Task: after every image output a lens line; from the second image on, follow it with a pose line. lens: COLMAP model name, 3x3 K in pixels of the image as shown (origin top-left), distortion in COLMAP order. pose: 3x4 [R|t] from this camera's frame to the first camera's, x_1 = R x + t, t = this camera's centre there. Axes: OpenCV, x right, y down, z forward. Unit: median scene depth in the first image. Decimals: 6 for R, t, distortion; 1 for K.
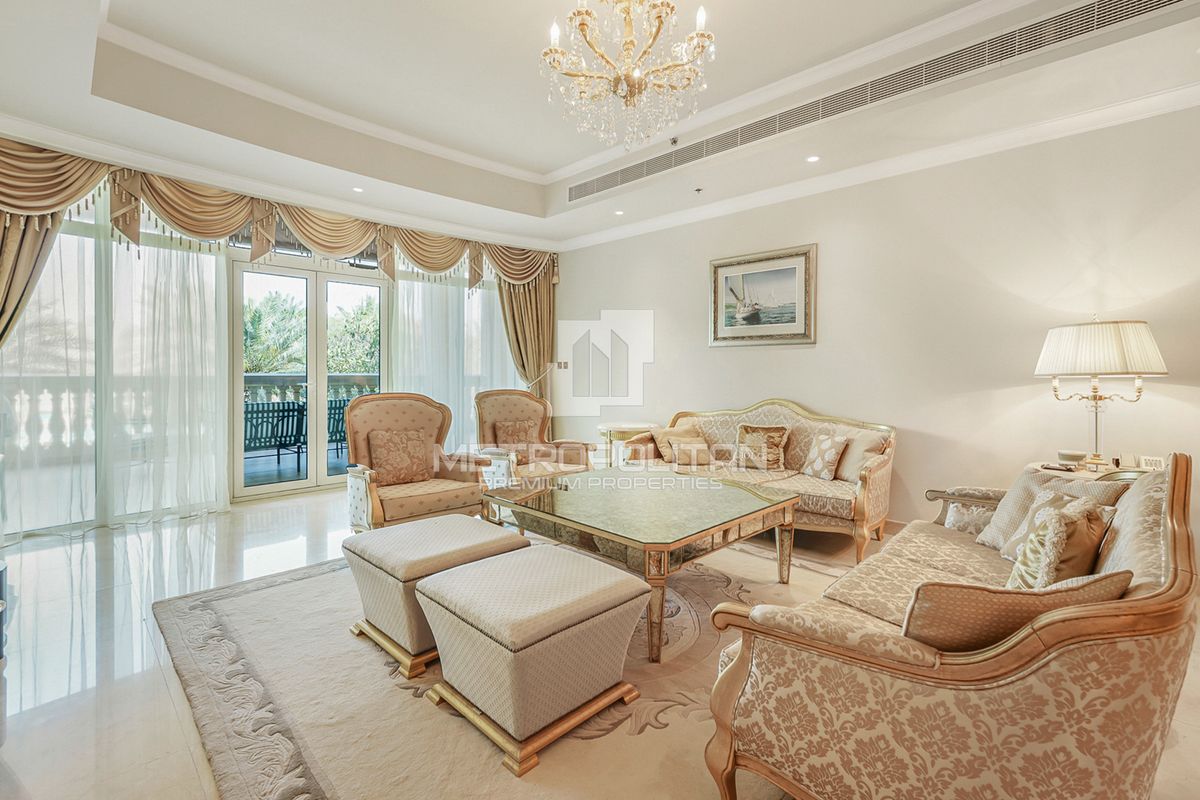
lens RADIAL K [[529.1, 0, 573.0], [0, 529.1, 380.1], [0, 0, 1]] dist [-0.000110, 0.000713]
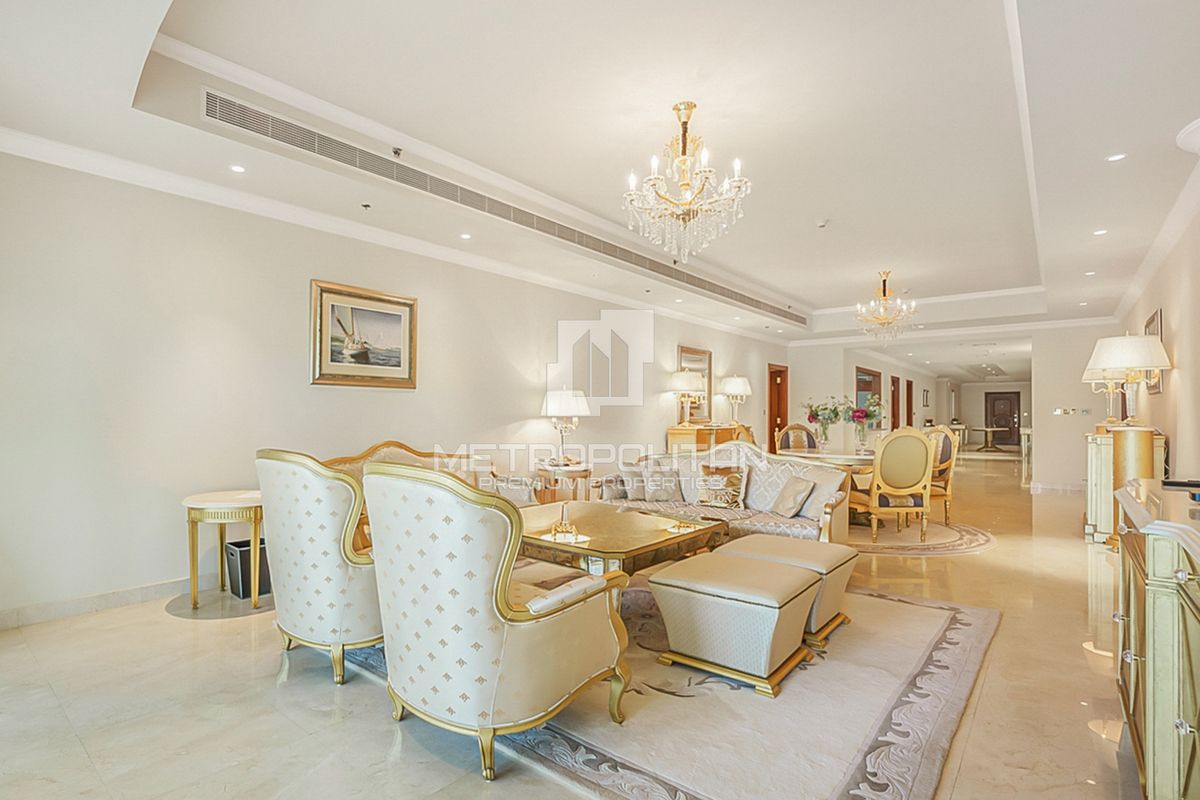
lens RADIAL K [[585.8, 0, 567.6], [0, 585.8, 403.9], [0, 0, 1]] dist [0.001894, 0.000314]
pose [[-0.097778, 0.004387, 0.995199, -0.845570], [0.005789, 0.999976, -0.003839, -0.033242], [-0.995191, 0.005385, -0.097801, 0.867345]]
